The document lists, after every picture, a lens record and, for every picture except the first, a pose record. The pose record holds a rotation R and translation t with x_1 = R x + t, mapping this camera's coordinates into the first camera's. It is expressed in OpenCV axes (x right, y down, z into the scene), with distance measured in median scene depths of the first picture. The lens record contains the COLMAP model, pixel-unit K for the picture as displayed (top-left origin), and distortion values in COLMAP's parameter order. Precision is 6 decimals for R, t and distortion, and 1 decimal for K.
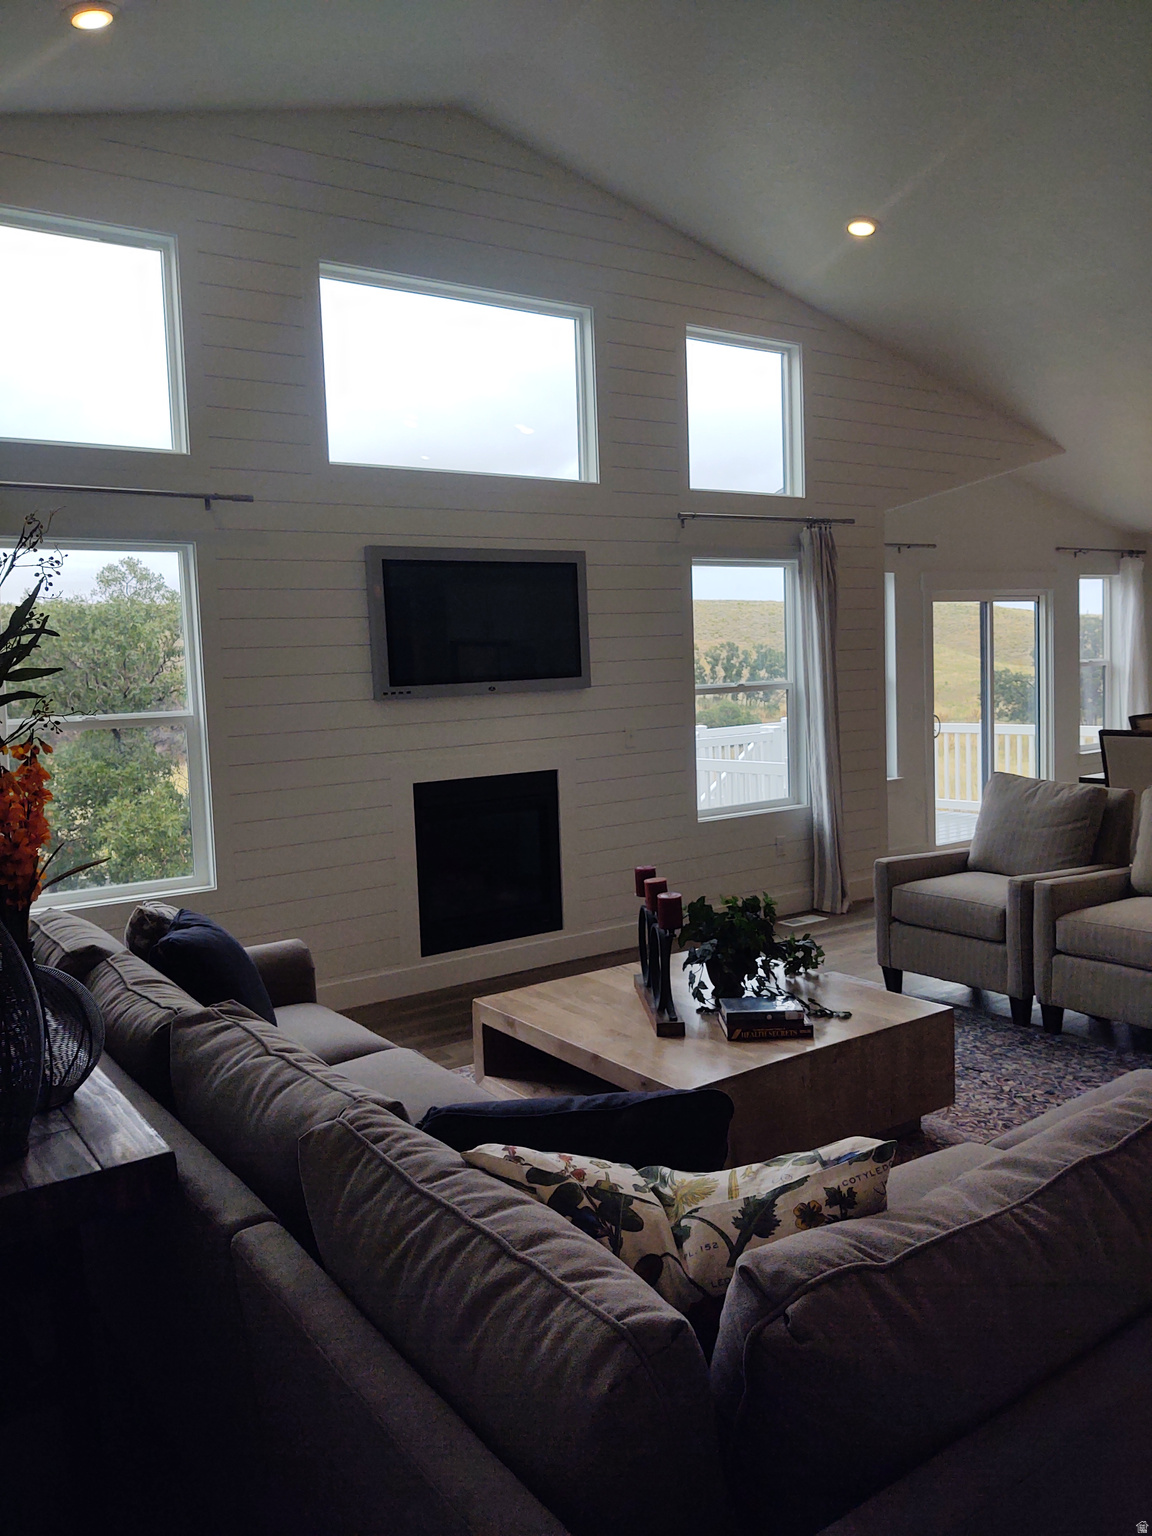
lens RADIAL K [[1179.2, 0, 547.1], [0, 1179.2, 796.2], [0, 0, 1]] dist [0.053372, -0.131755]
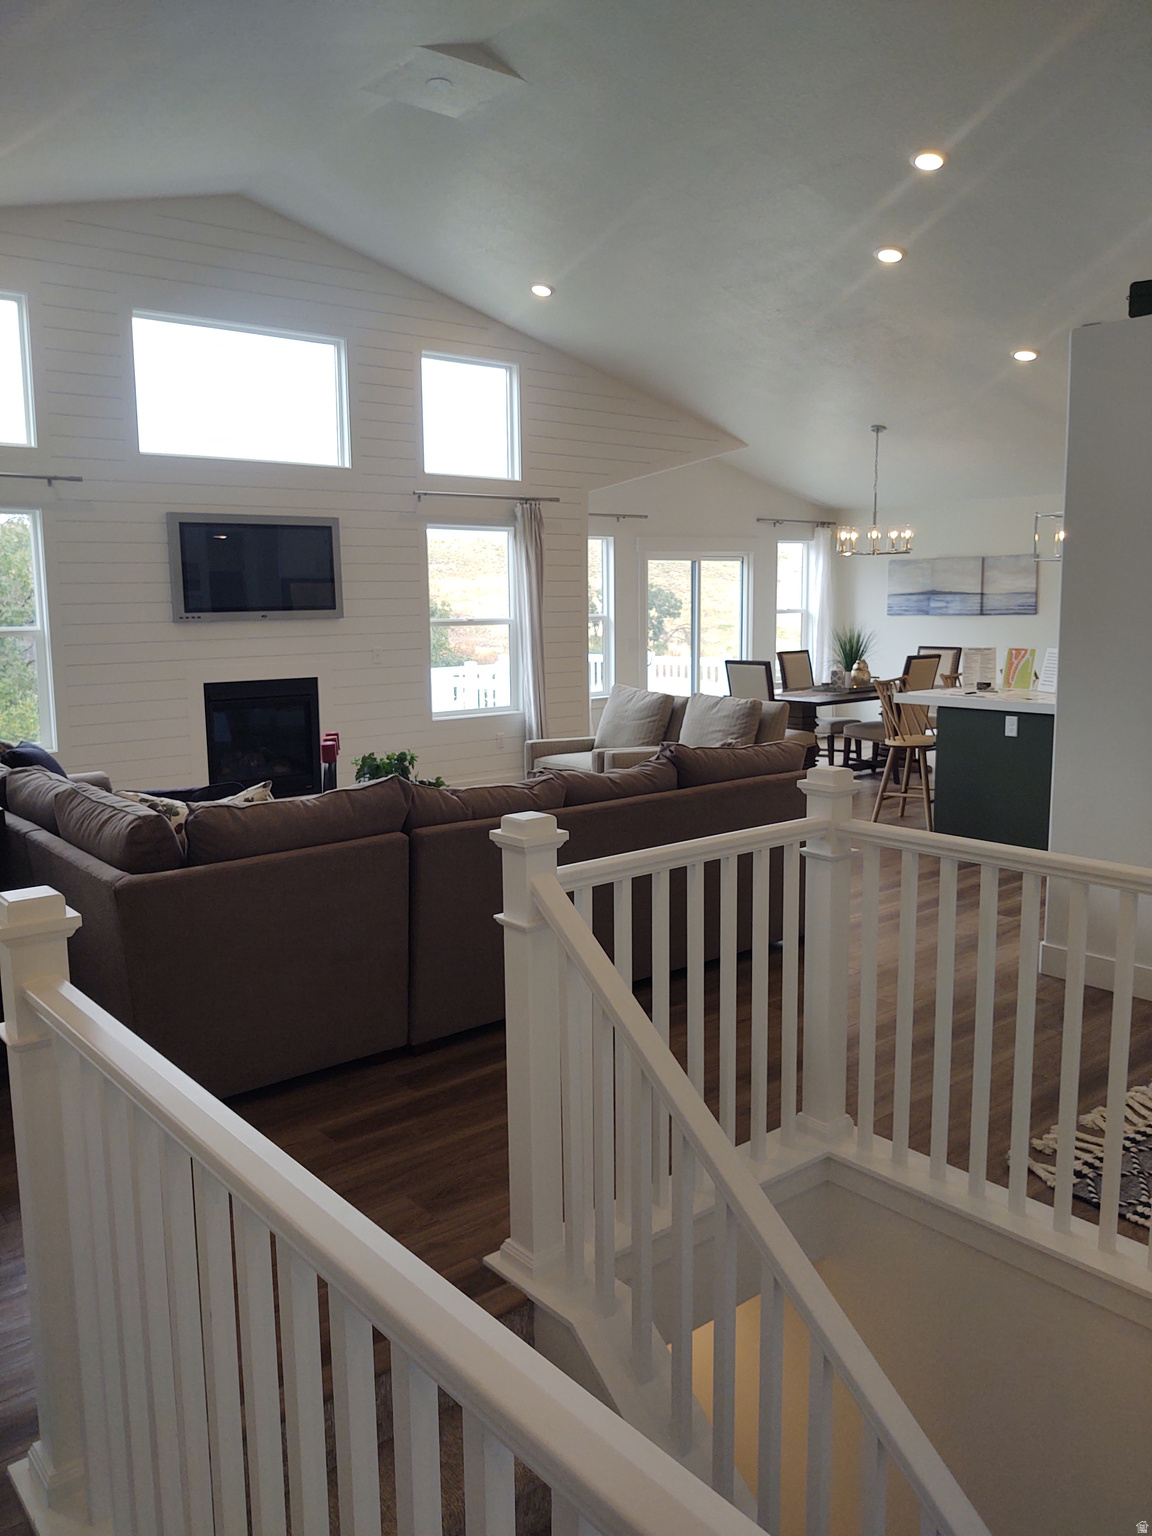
lens RADIAL K [[1195.3, 0, 554.5], [0, 1195.3, 776.9], [0, 0, 1]] dist [0.006237, -0.011675]
pose [[0.995750, 0.015093, 0.090849, 0.152369], [-0.018423, 0.999184, 0.035930, 0.036800], [-0.090232, -0.037451, 0.995216, -0.397585]]
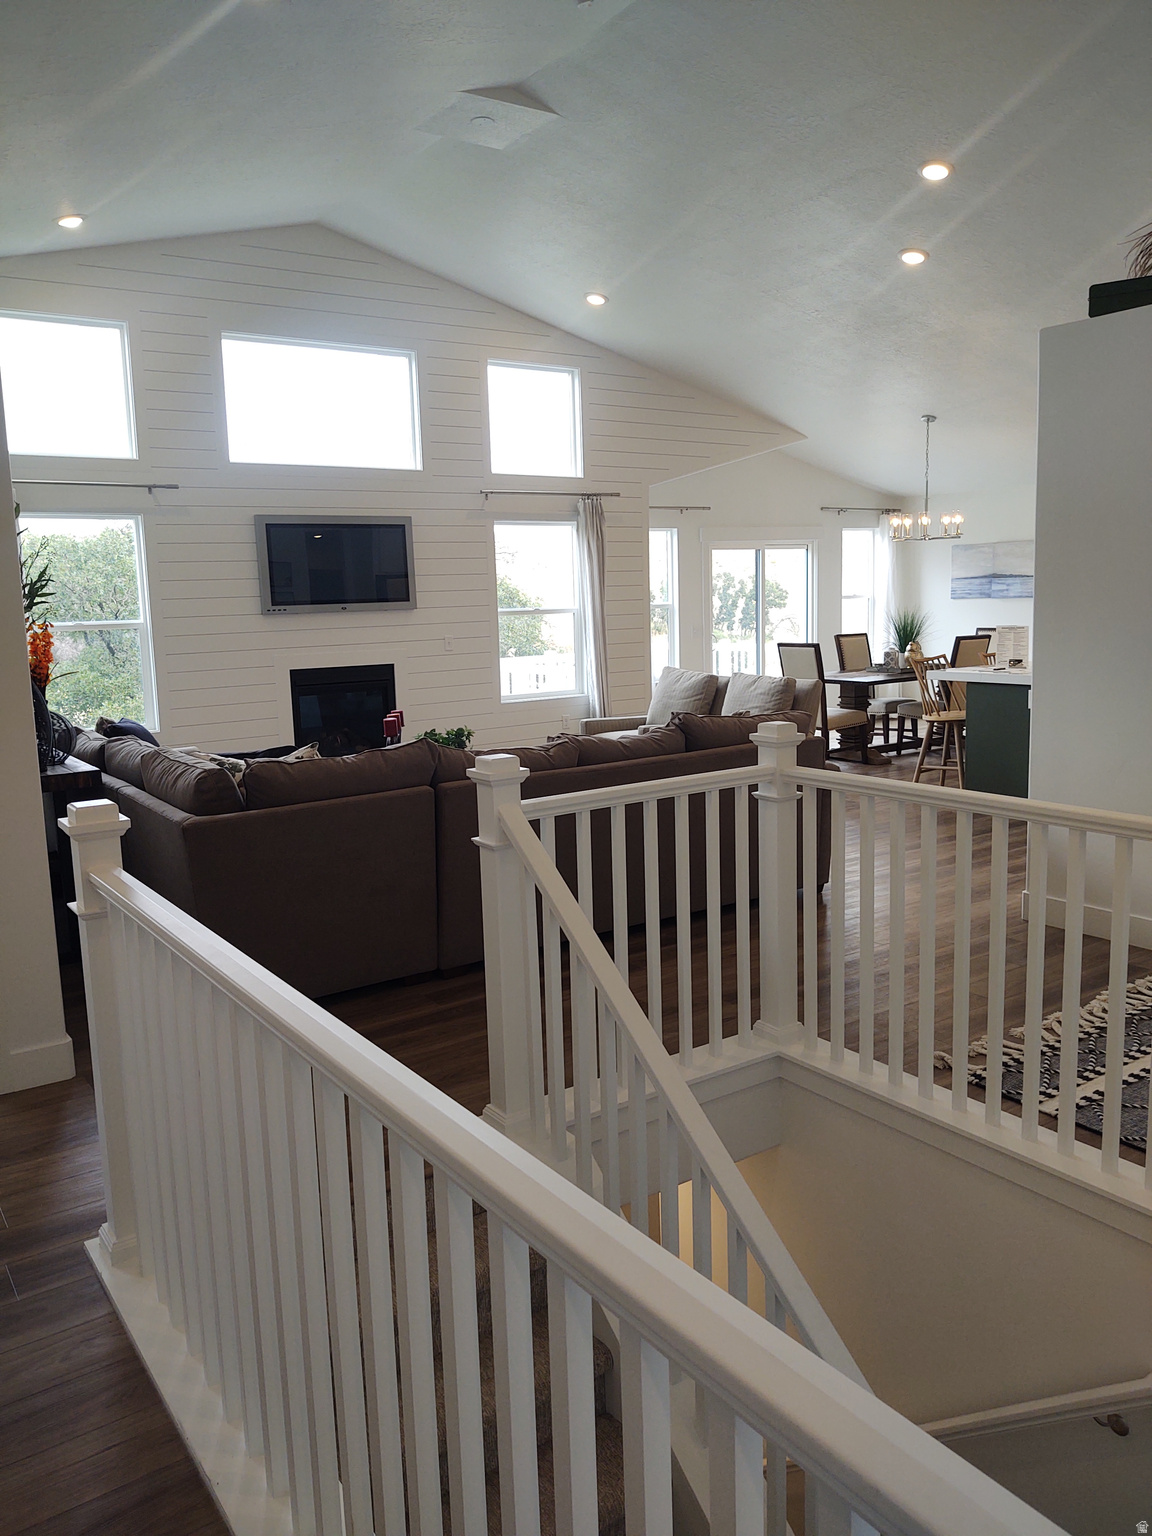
lens RADIAL K [[1185.0, 0, 567.9], [0, 1185.0, 776.5], [0, 0, 1]] dist [0.041706, -0.090766]
pose [[0.999894, 0.009176, 0.011290, 0.205197], [-0.009651, 0.999039, 0.042765, 0.051878], [-0.010887, -0.042869, 0.999021, -0.491610]]
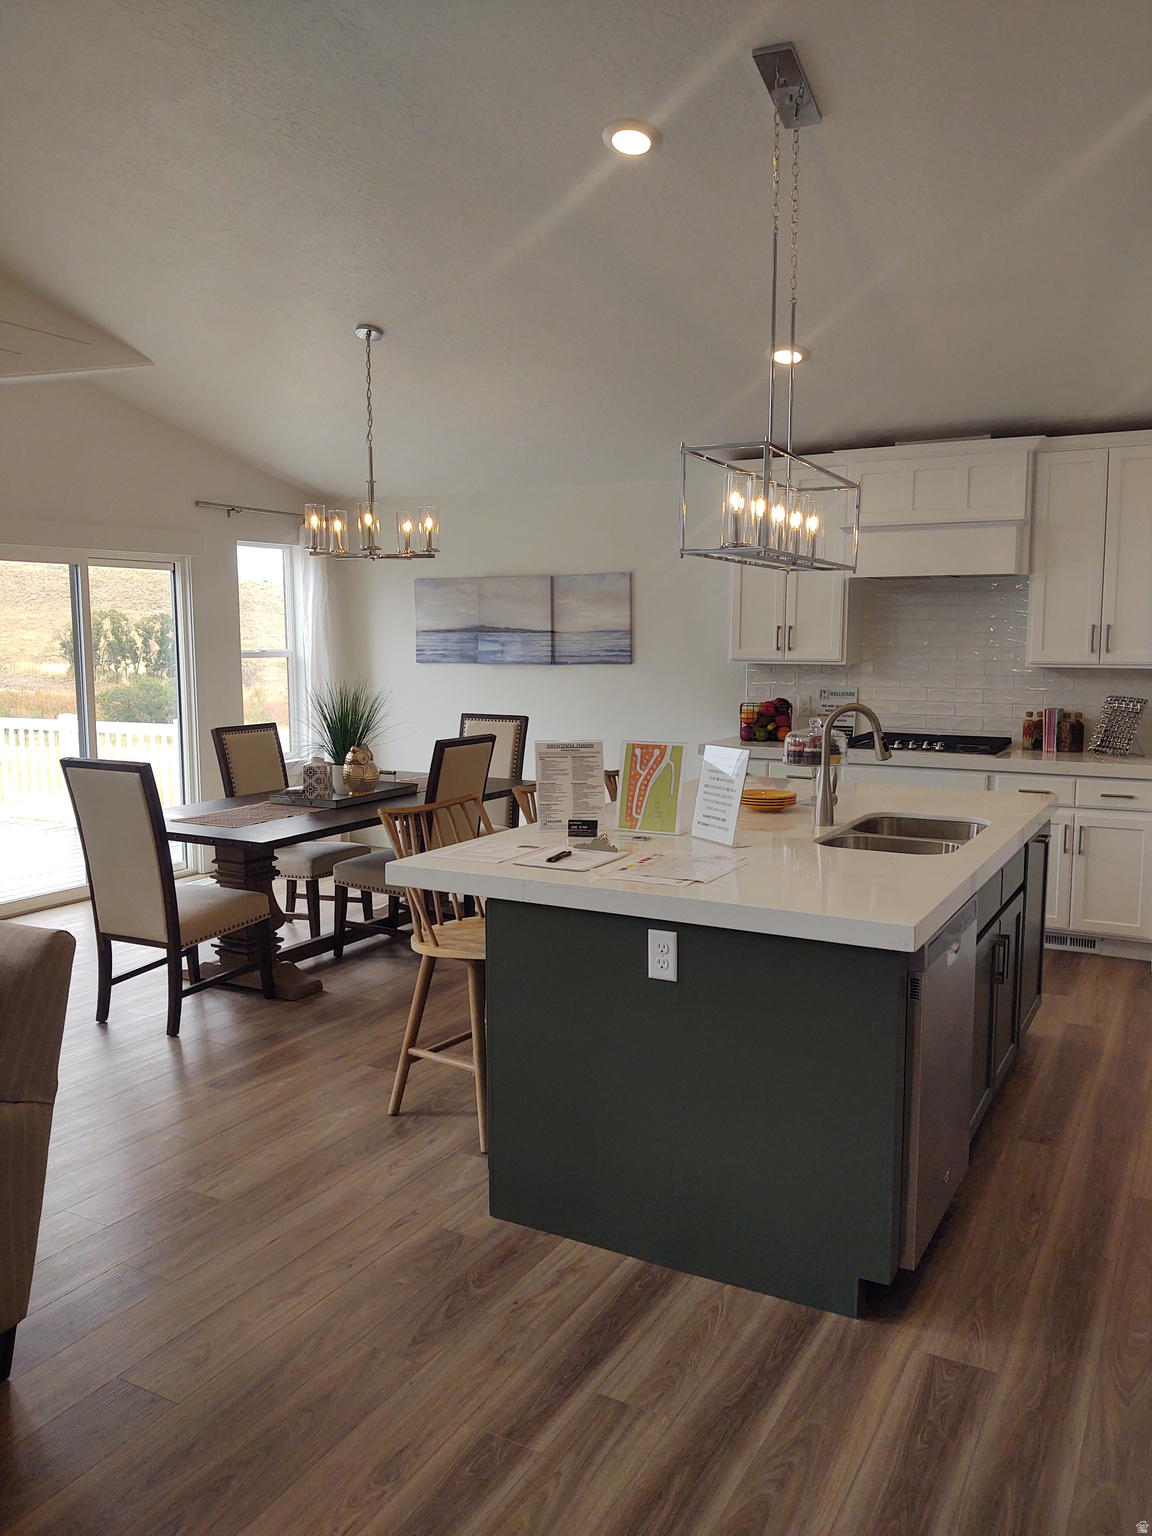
lens RADIAL K [[1195.0, 0, 607.3], [0, 1195.0, 771.2], [0, 0, 1]] dist [0.039868, -0.000964]
pose [[0.883434, -0.011774, 0.468408, 0.447313], [0.013950, 0.999902, -0.001175, -0.046480], [-0.468349, 0.007572, 0.883511, 0.283588]]
